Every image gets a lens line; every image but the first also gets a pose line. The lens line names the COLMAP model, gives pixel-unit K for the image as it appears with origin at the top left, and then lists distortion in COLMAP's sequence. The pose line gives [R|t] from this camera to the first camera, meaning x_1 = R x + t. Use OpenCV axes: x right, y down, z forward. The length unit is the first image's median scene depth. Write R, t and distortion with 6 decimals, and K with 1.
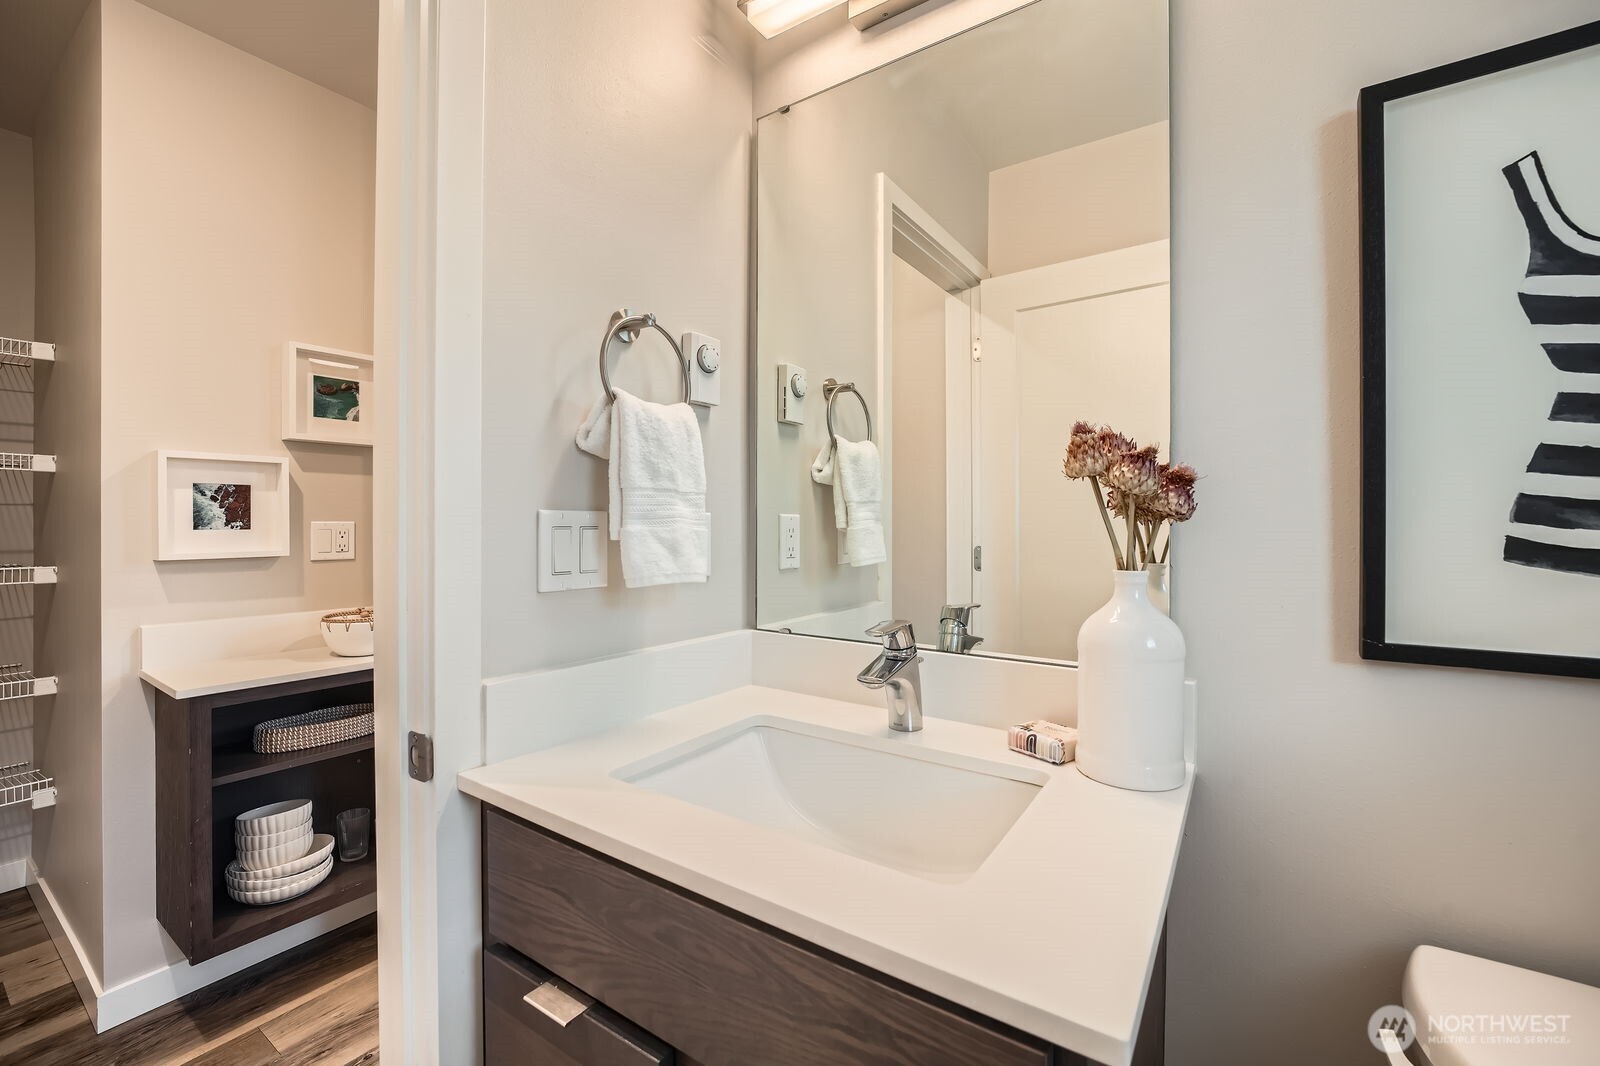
lens RADIAL K [[679.6, 0, 802.6], [0, 679.6, 531.4], [0, 0, 1]] dist [-0.011241, 0.000007]
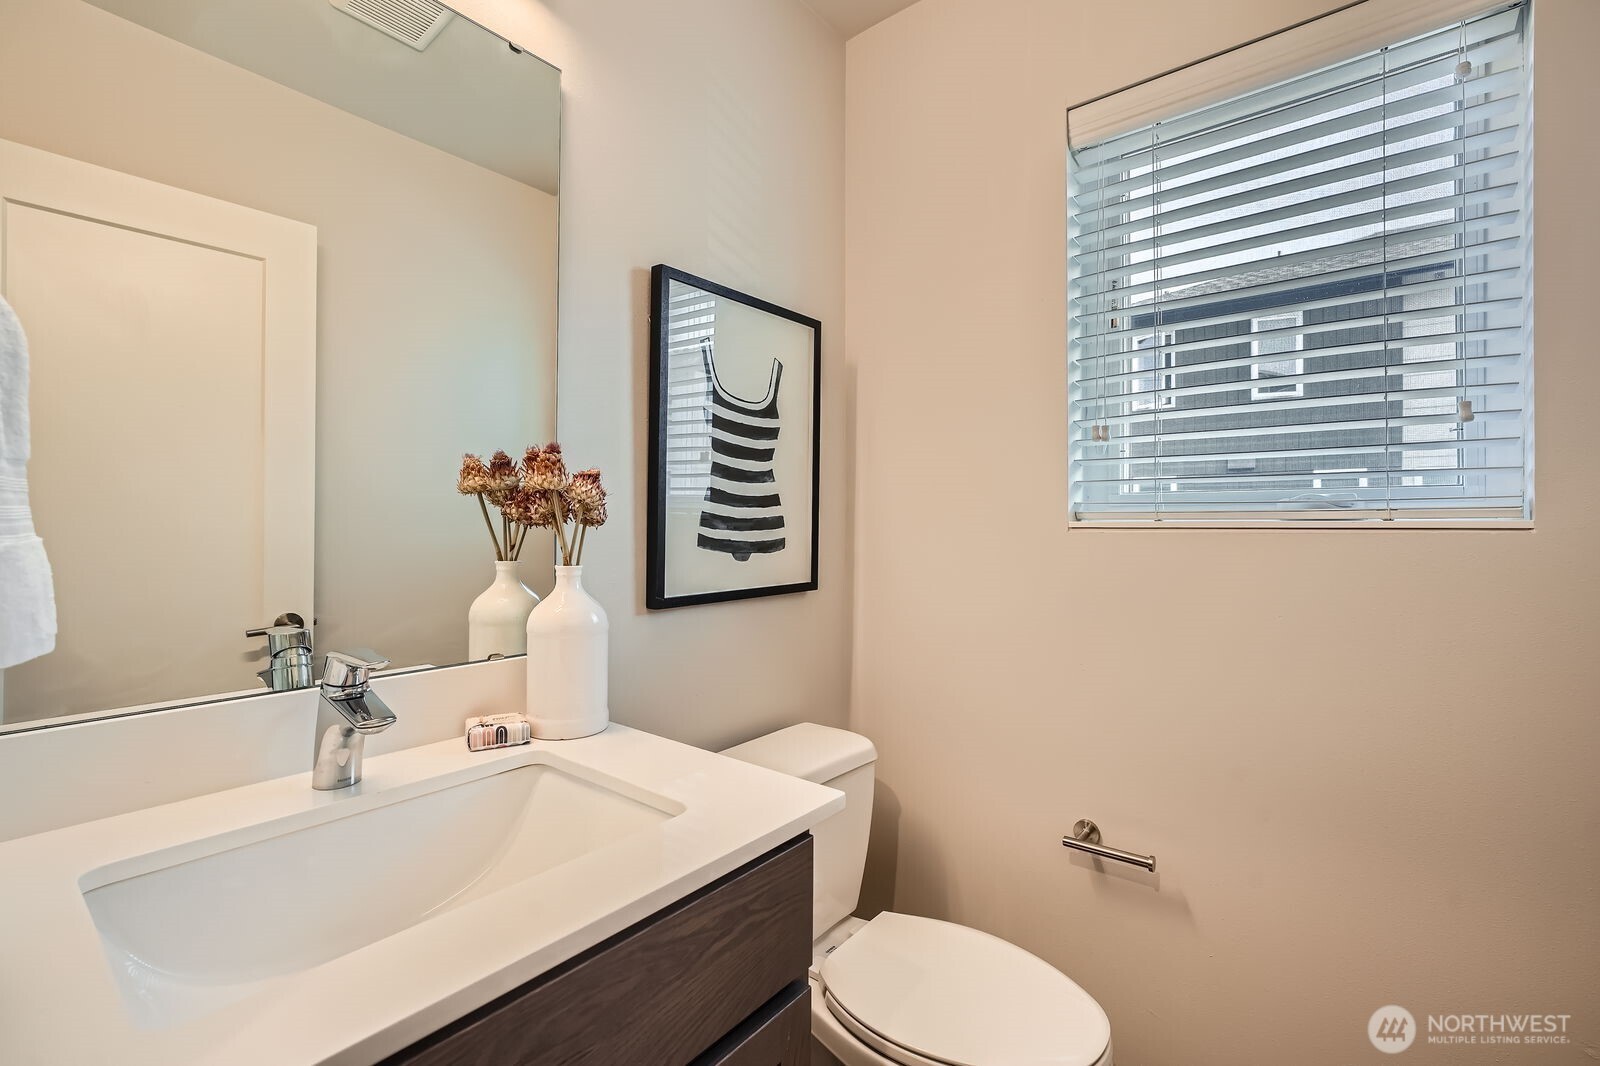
lens RADIAL K [[716.0, 0, 789.7], [0, 716.0, 523.0], [0, 0, 1]] dist [0.000289, 0.000147]
pose [[0.074558, -0.000210, 0.997217, -1.015709], [0.009358, 0.999956, -0.000489, -0.021321], [-0.997173, 0.009369, 0.074557, 0.624286]]
